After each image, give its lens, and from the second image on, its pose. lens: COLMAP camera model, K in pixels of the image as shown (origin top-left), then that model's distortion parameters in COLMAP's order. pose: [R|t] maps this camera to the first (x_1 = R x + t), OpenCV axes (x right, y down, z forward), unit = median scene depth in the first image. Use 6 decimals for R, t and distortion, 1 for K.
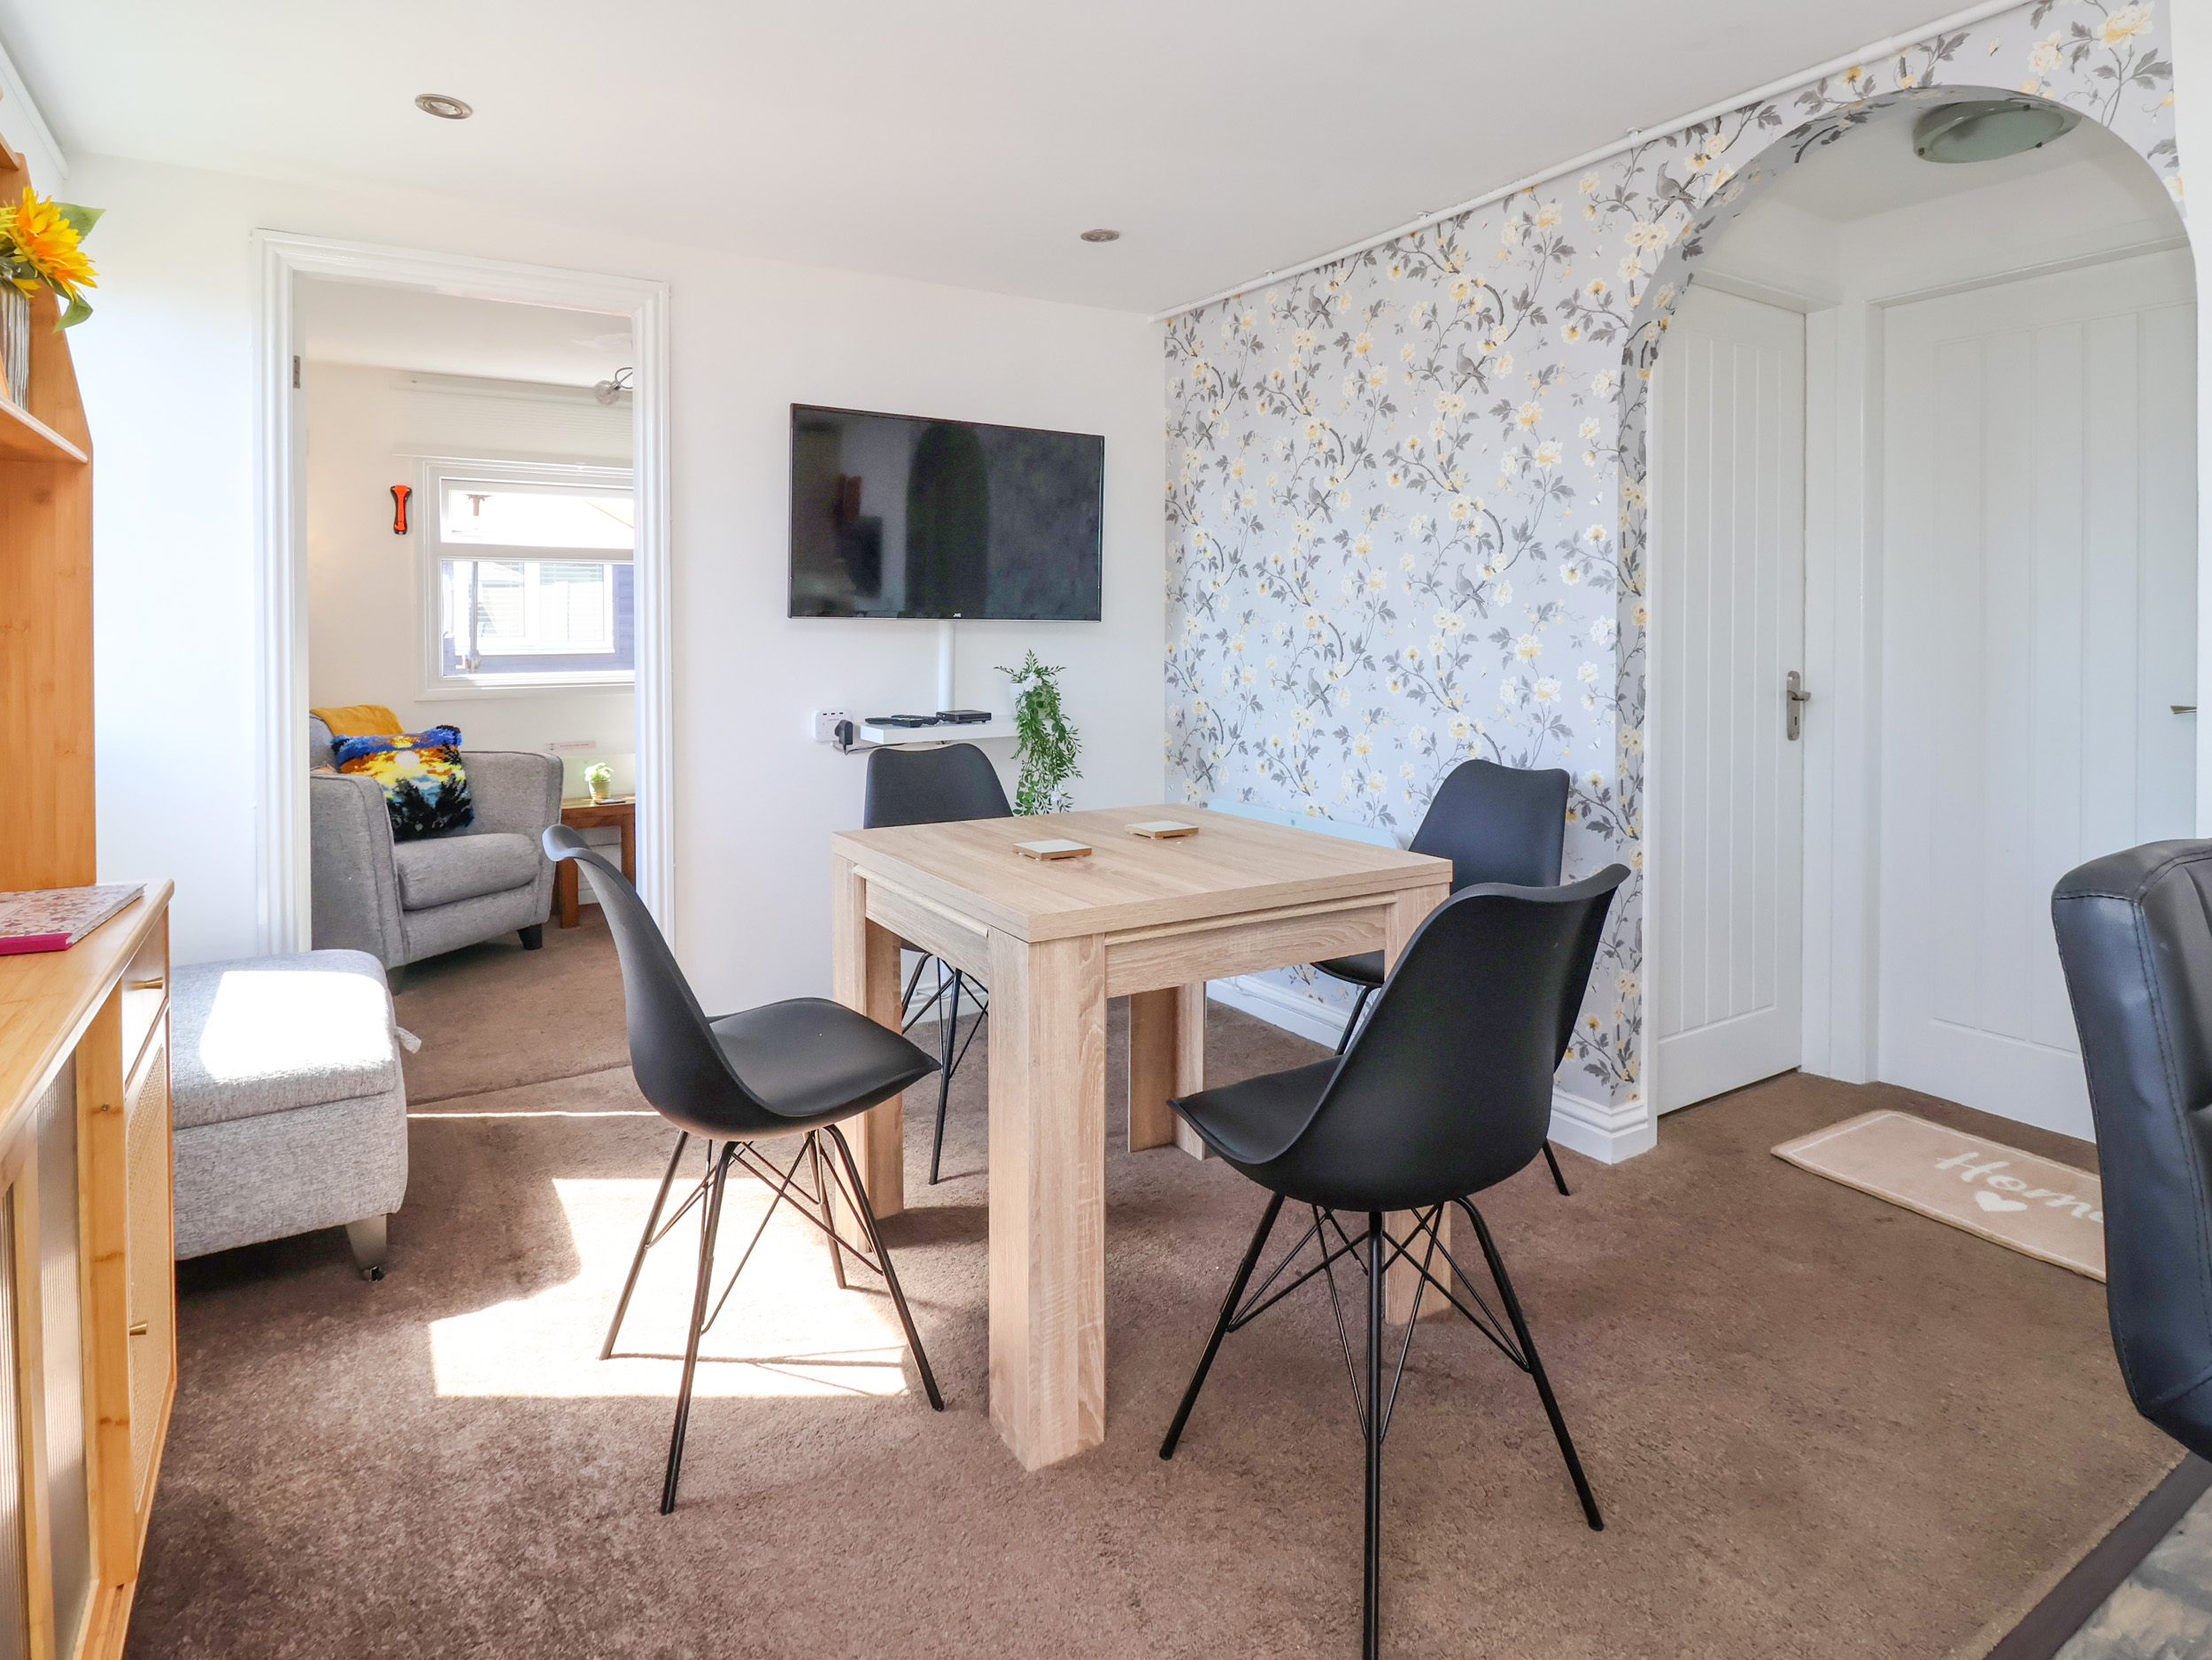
lens RADIAL K [[1191.4, 0, 1100.4], [0, 1191.4, 786.4], [0, 0, 1]] dist [0.001120, -0.013626]
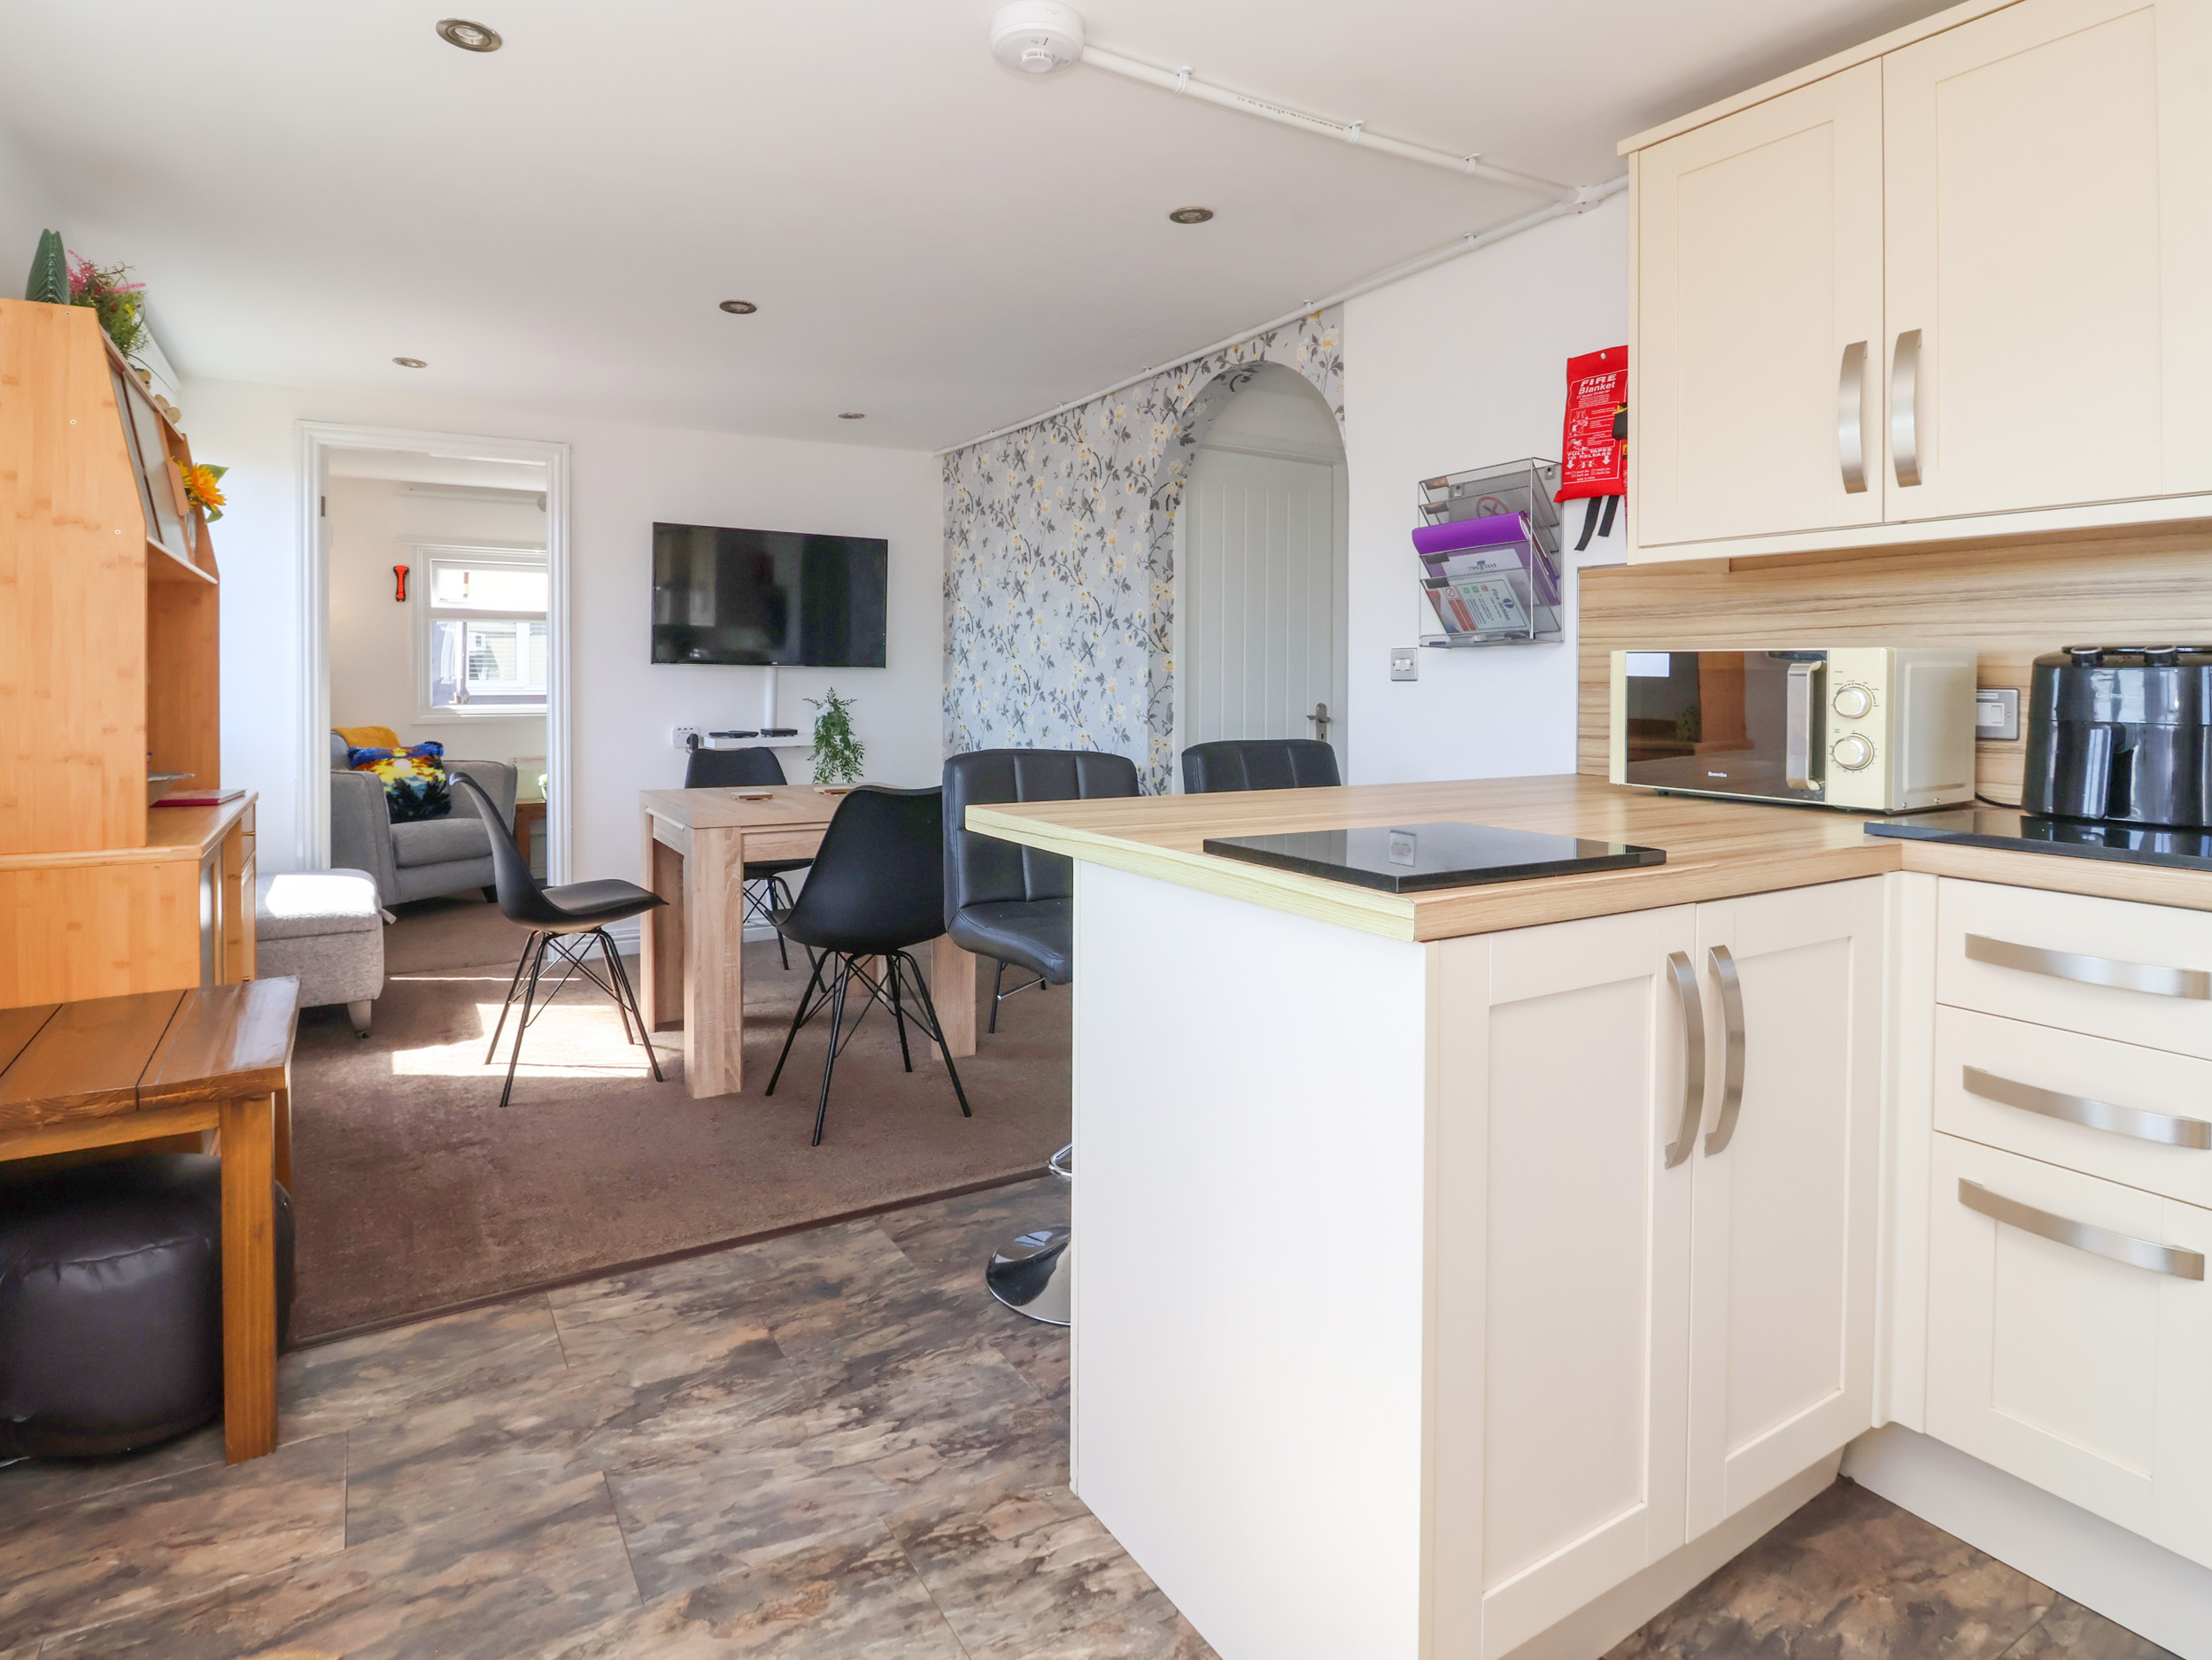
lens RADIAL K [[1203.6, 0, 1160.7], [0, 1203.6, 839.7], [0, 0, 1]] dist [-0.000131, -0.013429]
pose [[0.999904, 0.004048, 0.013228, 0.346598], [-0.004046, 0.999992, -0.000158, 0.074601], [-0.013228, 0.000104, 0.999912, -0.504824]]
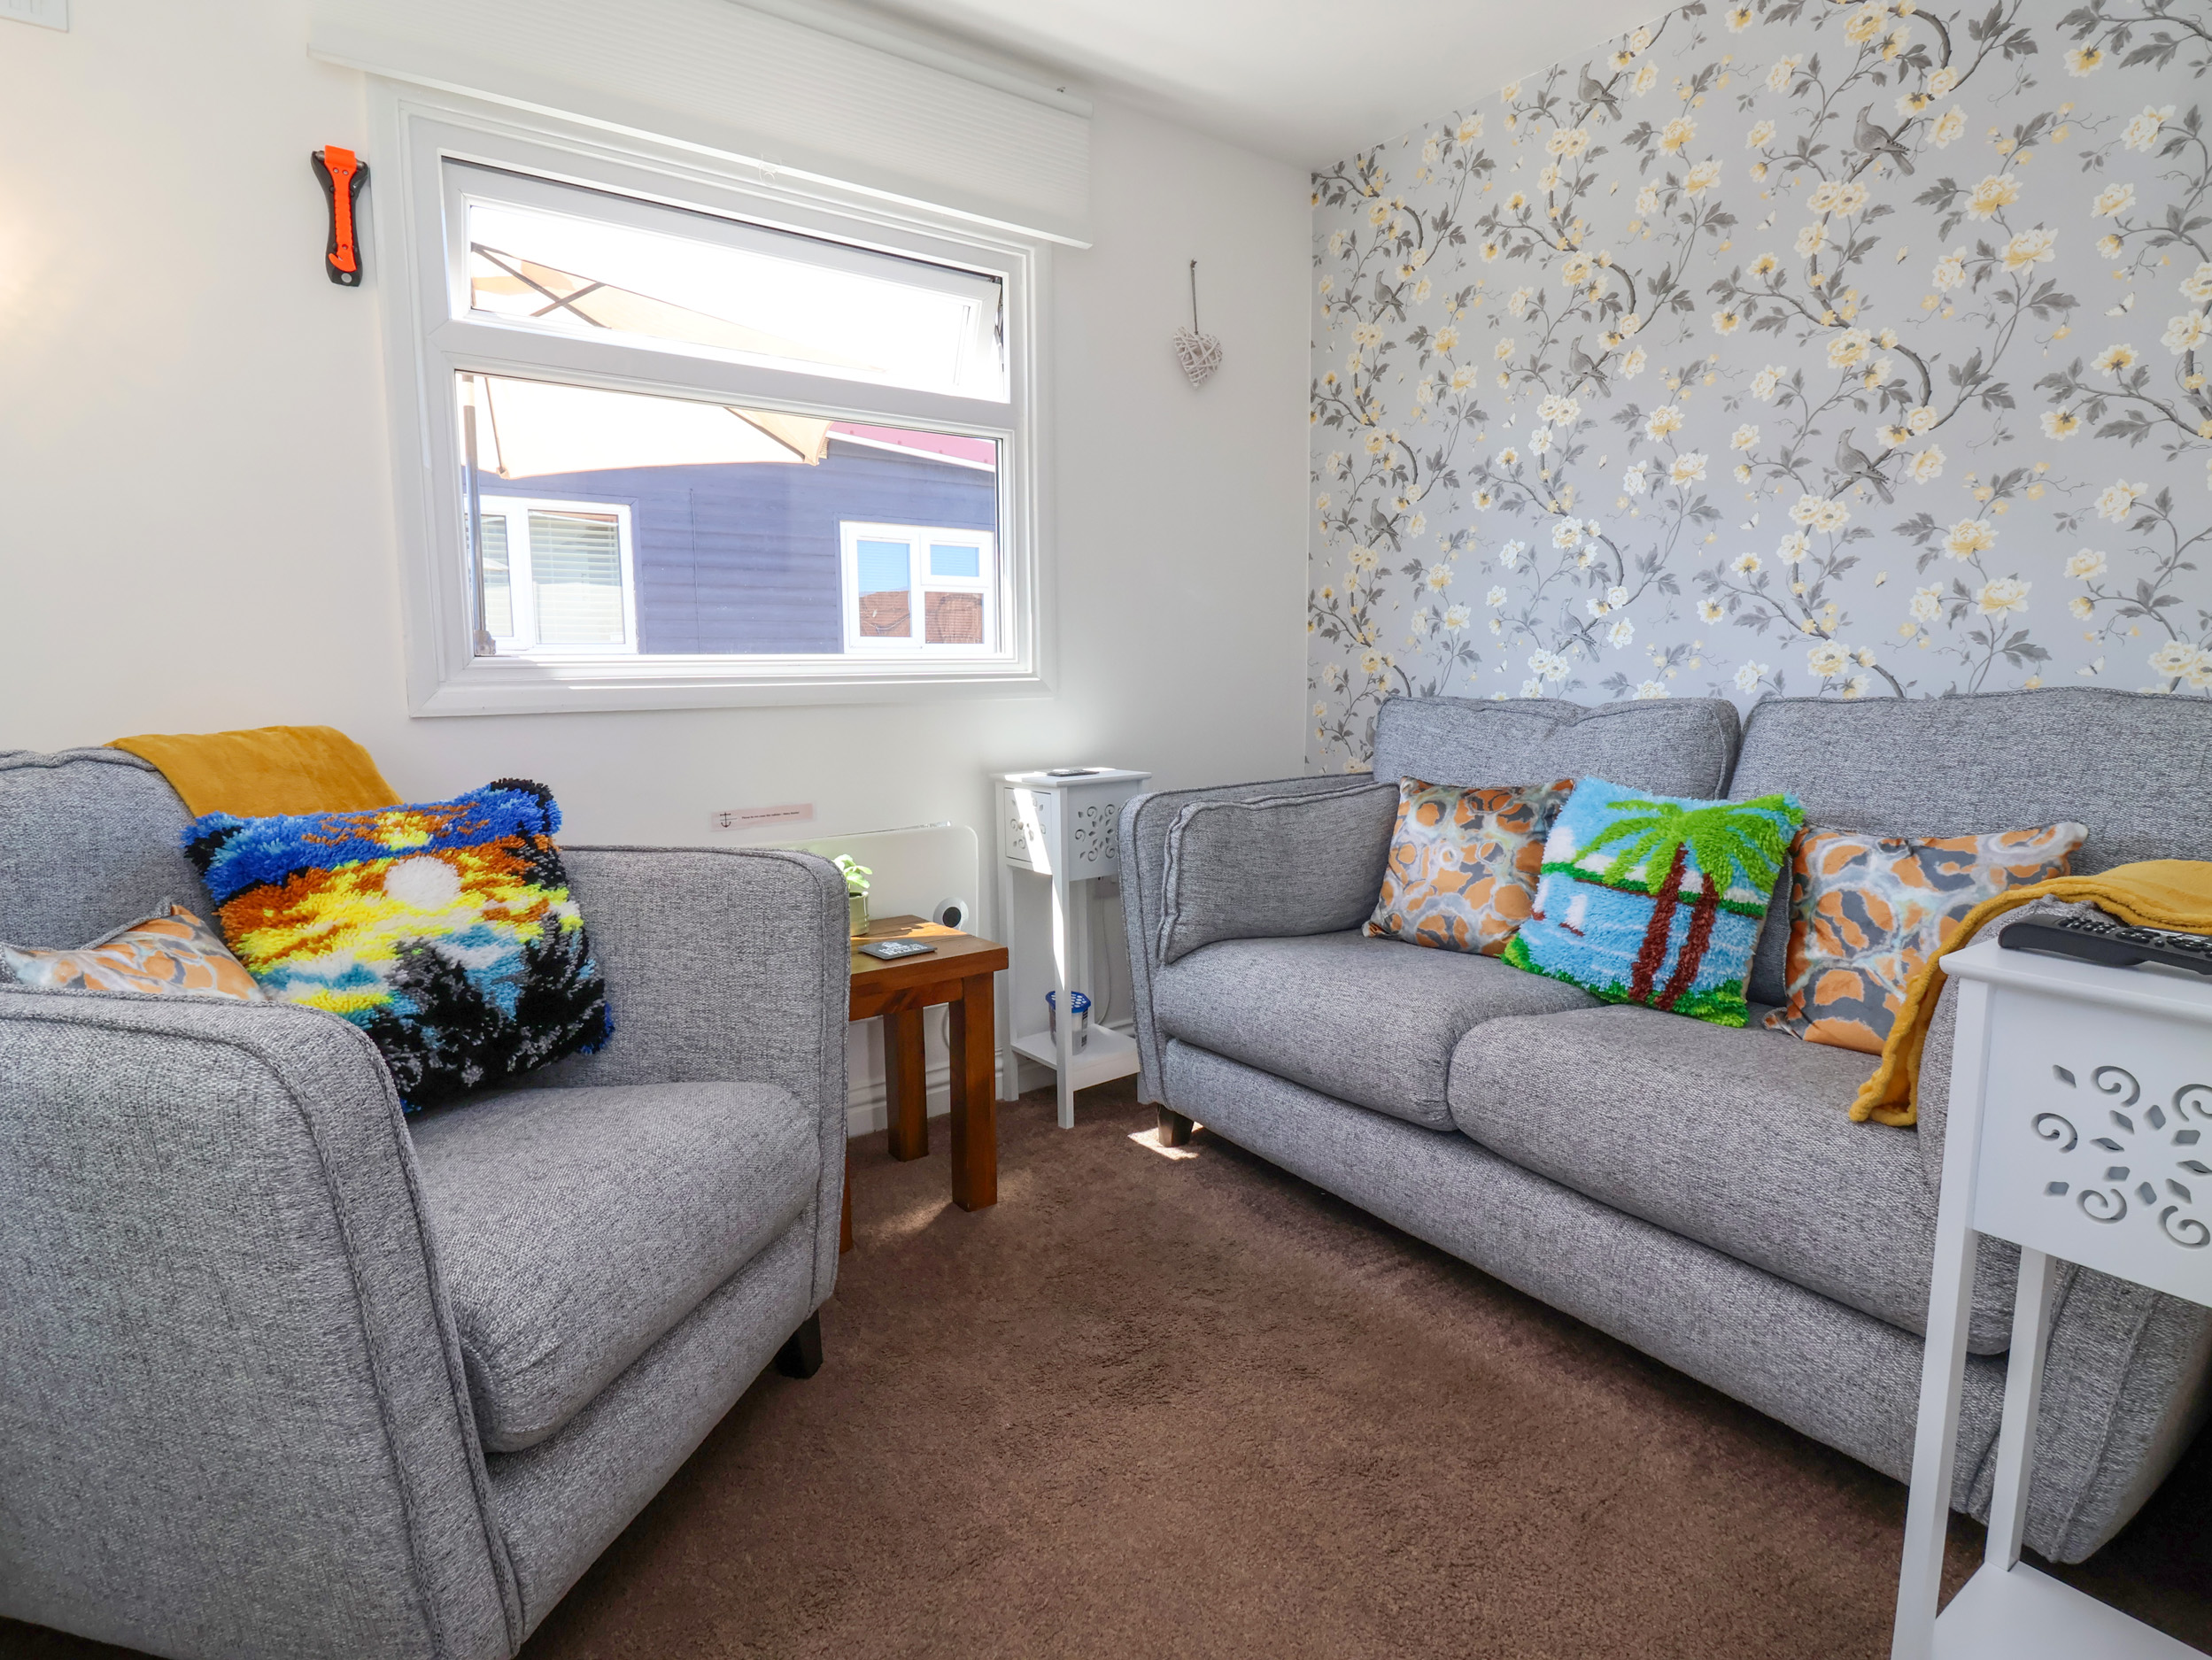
lens RADIAL K [[1191.4, 0, 1100.4], [0, 1191.4, 786.4], [0, 0, 1]] dist [0.001120, -0.013626]
pose [[0.997109, -0.050981, 0.056346, -0.482618], [0.049868, 0.998535, 0.020996, -0.060119], [-0.057334, -0.018125, 0.998190, 0.765504]]
